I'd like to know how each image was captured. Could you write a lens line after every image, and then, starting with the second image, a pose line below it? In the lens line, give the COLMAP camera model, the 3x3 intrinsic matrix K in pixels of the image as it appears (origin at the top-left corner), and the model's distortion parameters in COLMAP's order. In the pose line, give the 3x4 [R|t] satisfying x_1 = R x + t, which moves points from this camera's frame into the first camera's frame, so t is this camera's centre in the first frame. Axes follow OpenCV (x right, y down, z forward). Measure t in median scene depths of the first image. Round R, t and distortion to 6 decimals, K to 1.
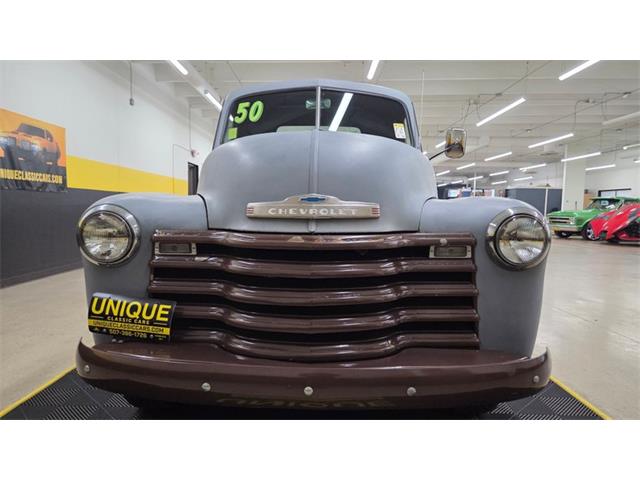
lens RADIAL K [[433.8, 0, 317.8], [0, 433.8, 242.7], [0, 0, 1]] dist [0.056216, -0.043256]
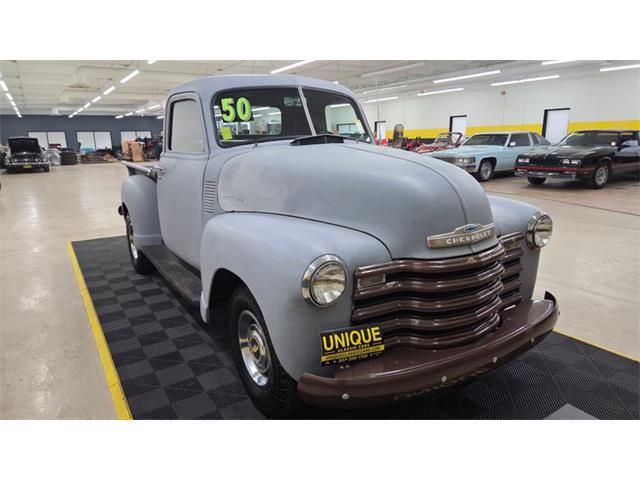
lens RADIAL K [[433.8, 0, 314.7], [0, 433.8, 233.9], [0, 0, 1]] dist [0.056216, -0.043256]
pose [[0.839571, -0.153238, 0.521190, -1.060601], [0.077411, 0.983348, 0.164419, -0.321137], [-0.537707, -0.097696, 0.837453, 0.092908]]
